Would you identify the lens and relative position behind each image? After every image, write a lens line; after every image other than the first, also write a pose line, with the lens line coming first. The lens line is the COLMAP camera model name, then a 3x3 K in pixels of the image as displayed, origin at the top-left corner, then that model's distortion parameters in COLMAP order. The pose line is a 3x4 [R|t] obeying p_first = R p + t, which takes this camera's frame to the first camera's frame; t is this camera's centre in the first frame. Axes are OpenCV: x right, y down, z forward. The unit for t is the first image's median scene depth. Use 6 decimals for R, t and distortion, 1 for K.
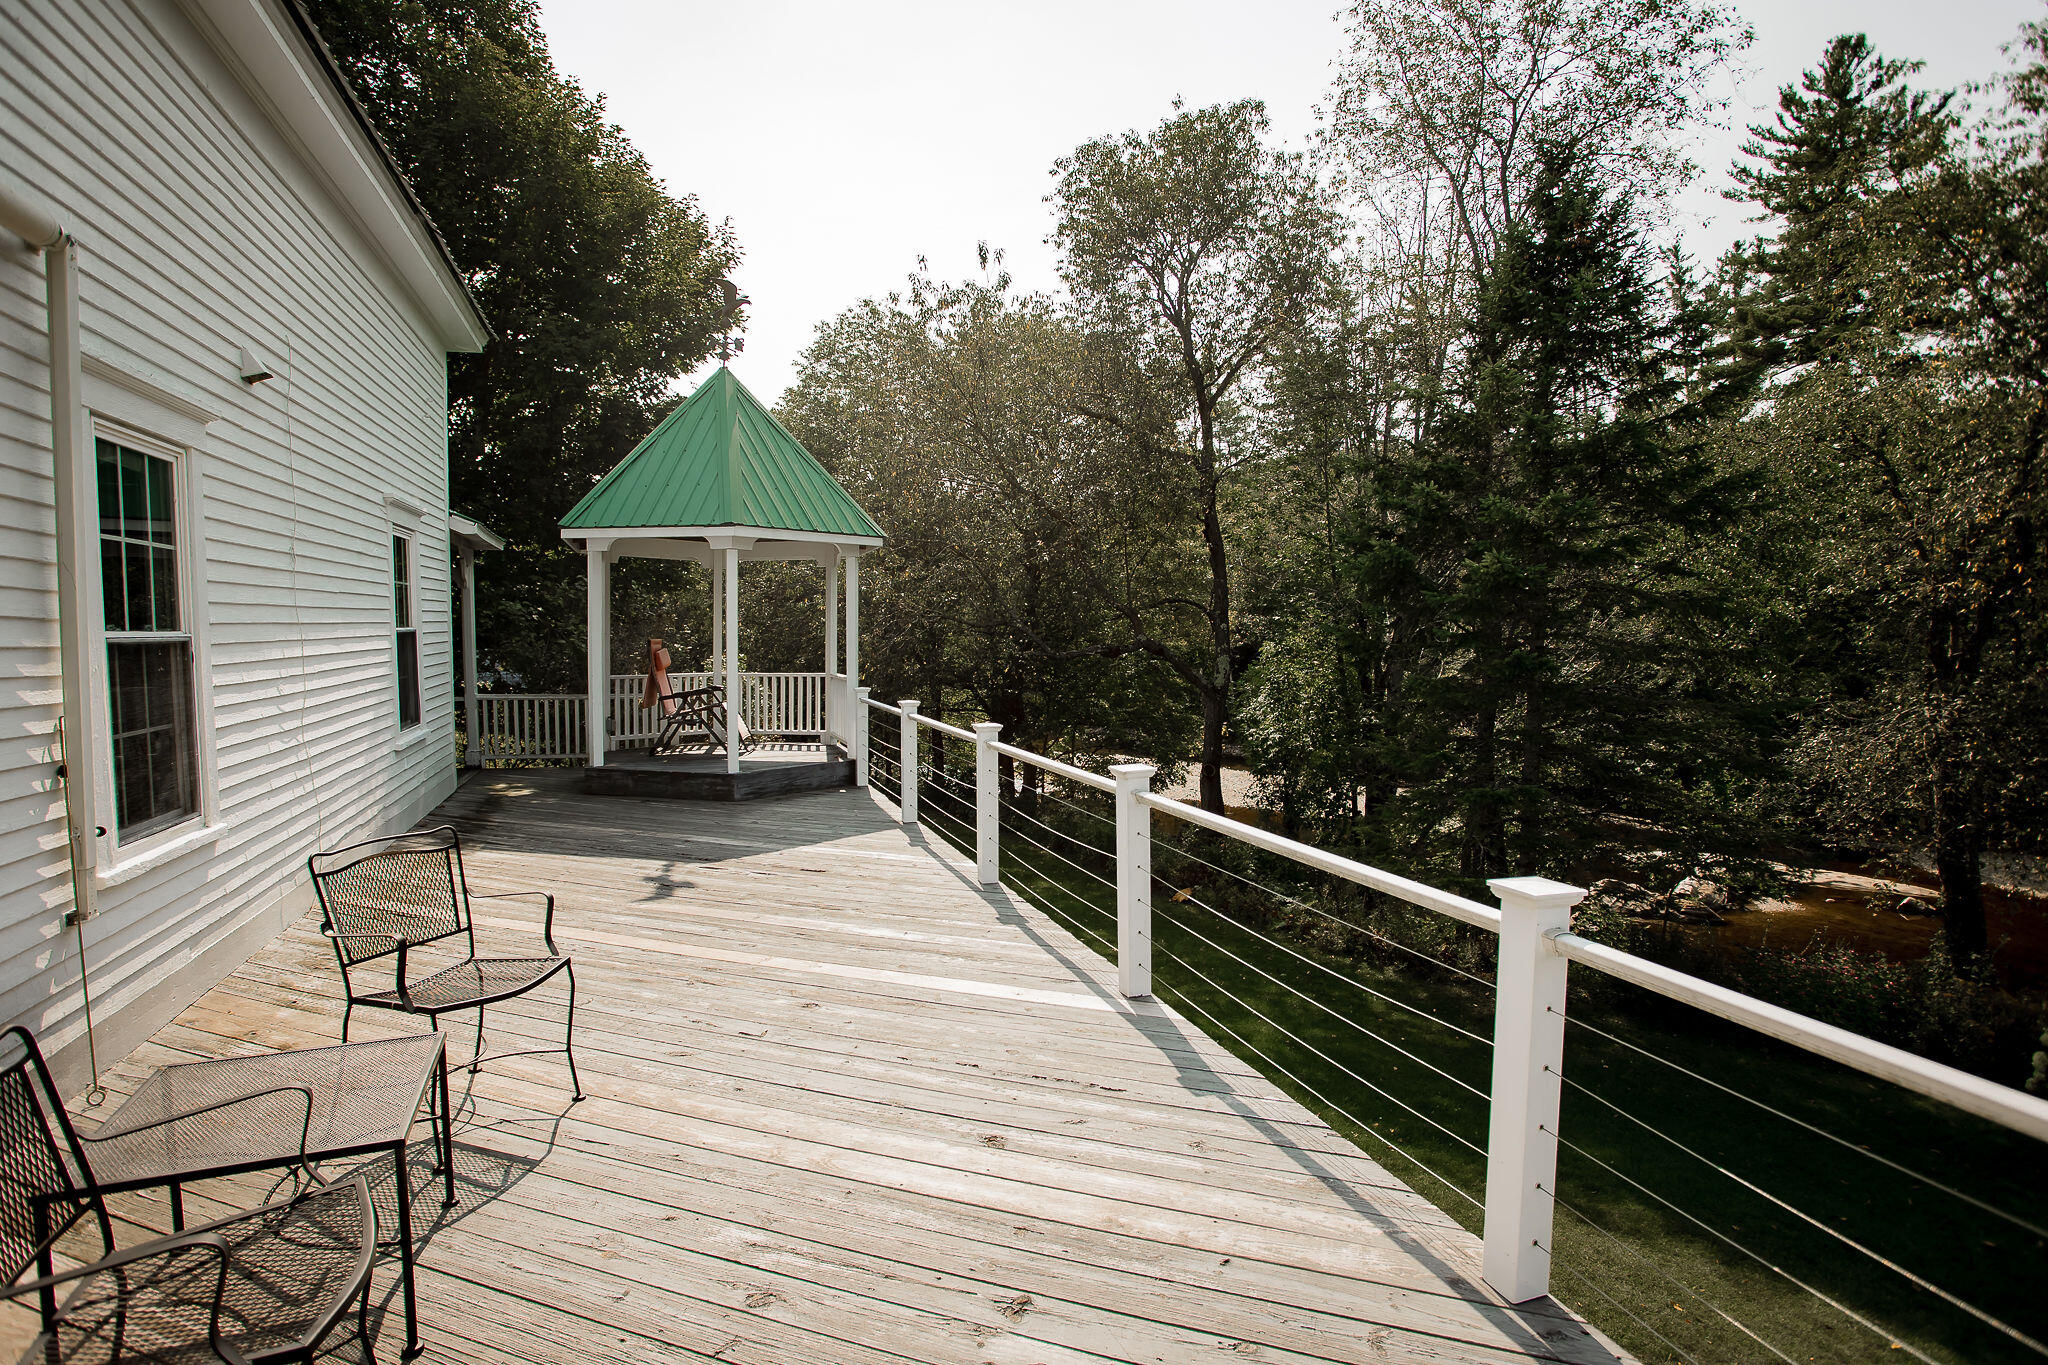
lens RADIAL K [[1046.0, 0, 1028.2], [0, 1046.0, 688.6], [0, 0, 1]] dist [-0.061012, 0.030205]
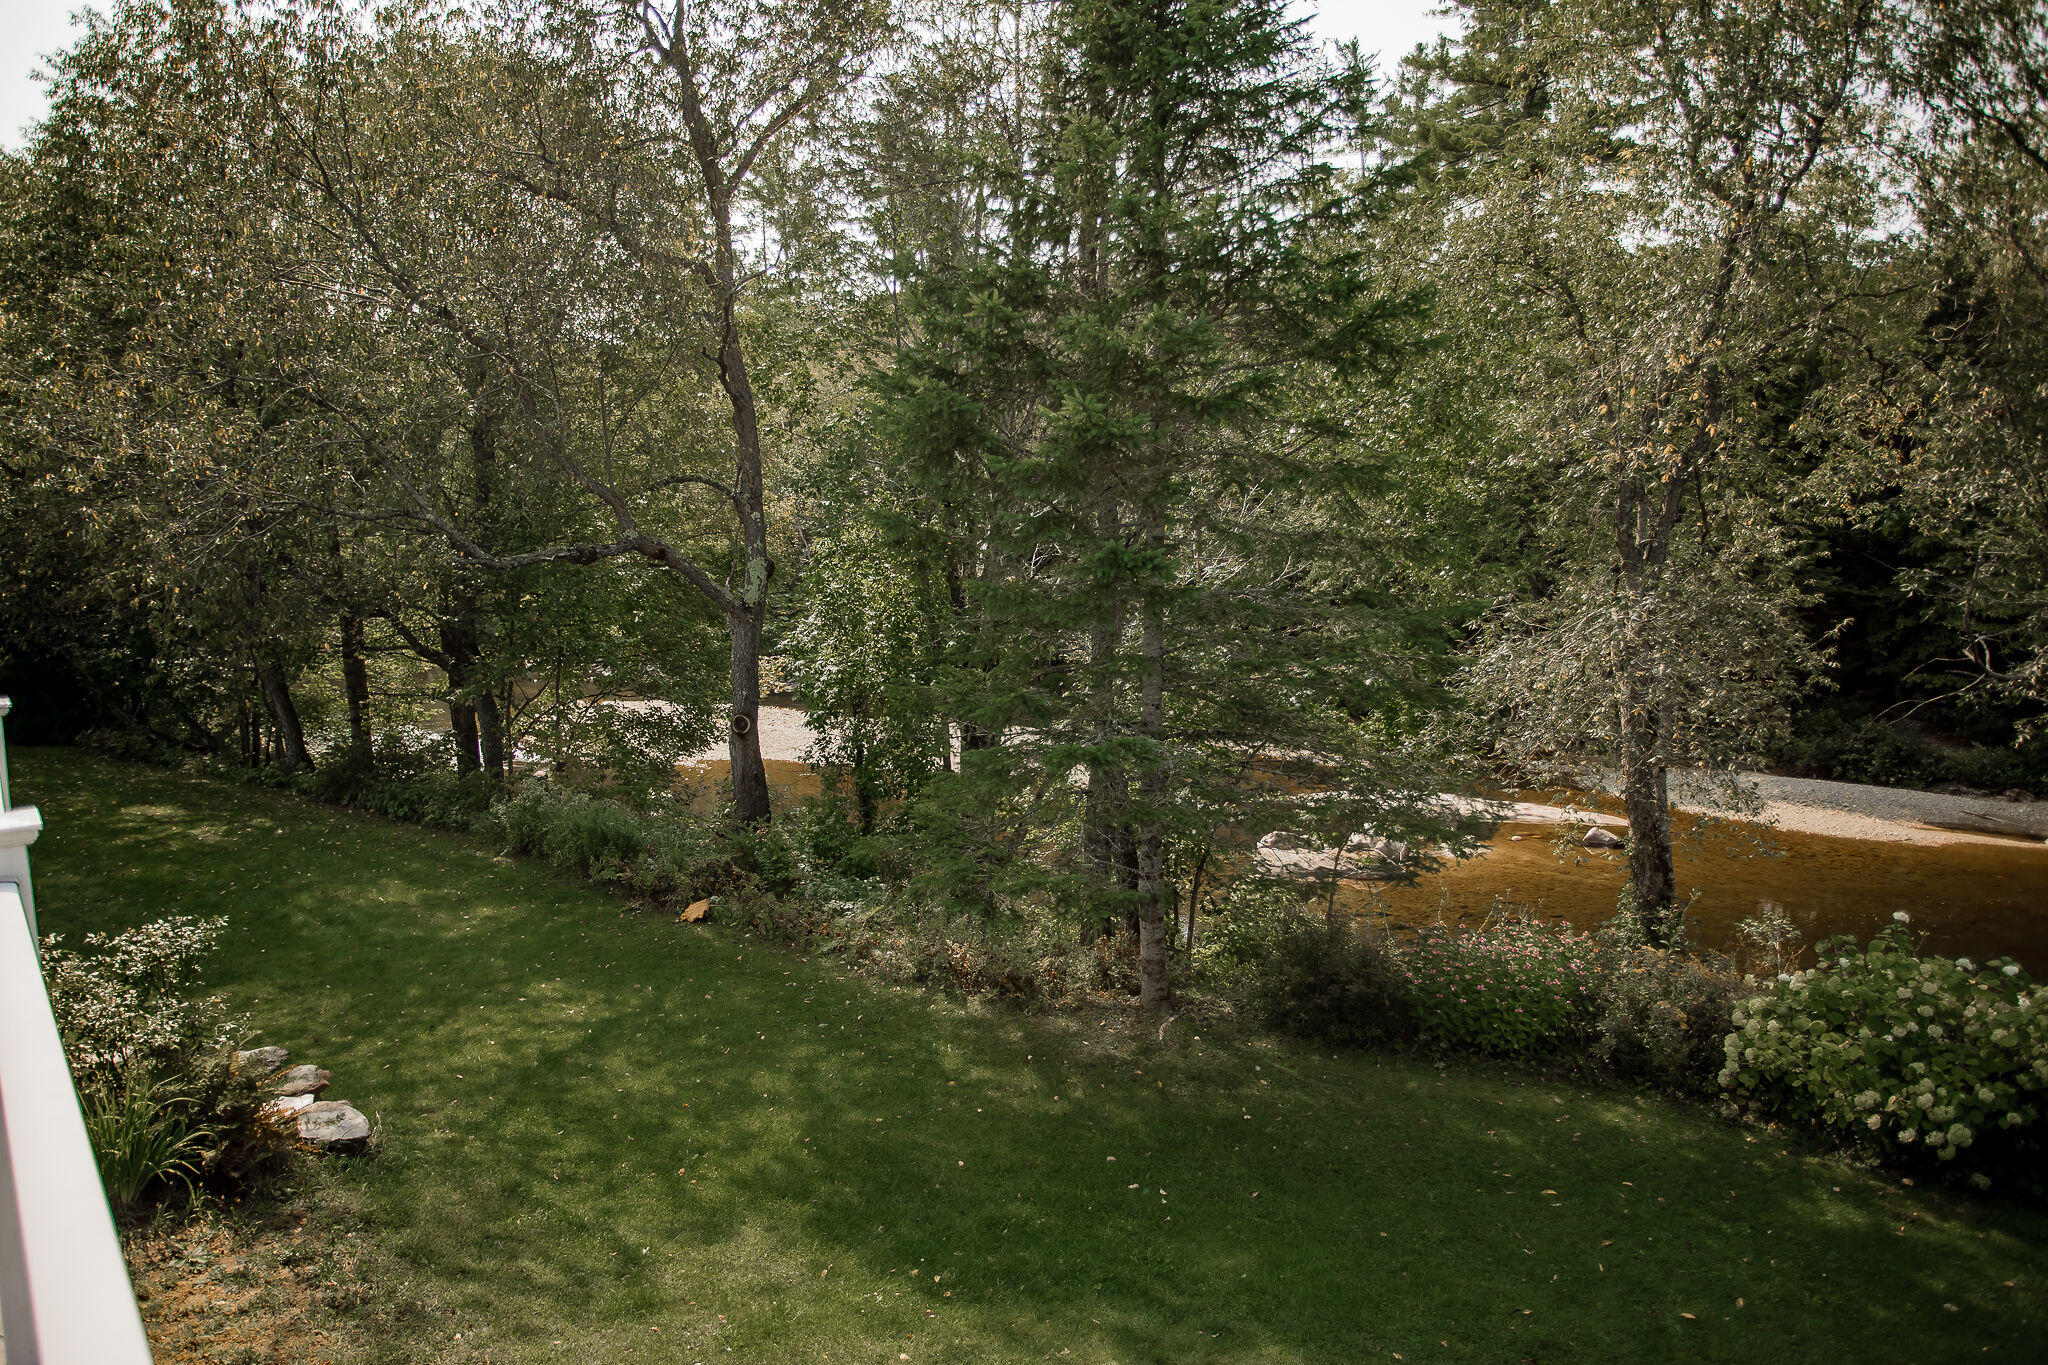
lens RADIAL K [[1412.9, 0, 1004.9], [0, 1412.9, 684.2], [0, 0, 1]] dist [-0.043091, 0.057925]
pose [[0.949539, -0.042617, 0.310739, 0.079313], [0.025176, 0.997885, 0.059925, -0.000264], [-0.312636, -0.049078, 0.948604, 0.093596]]
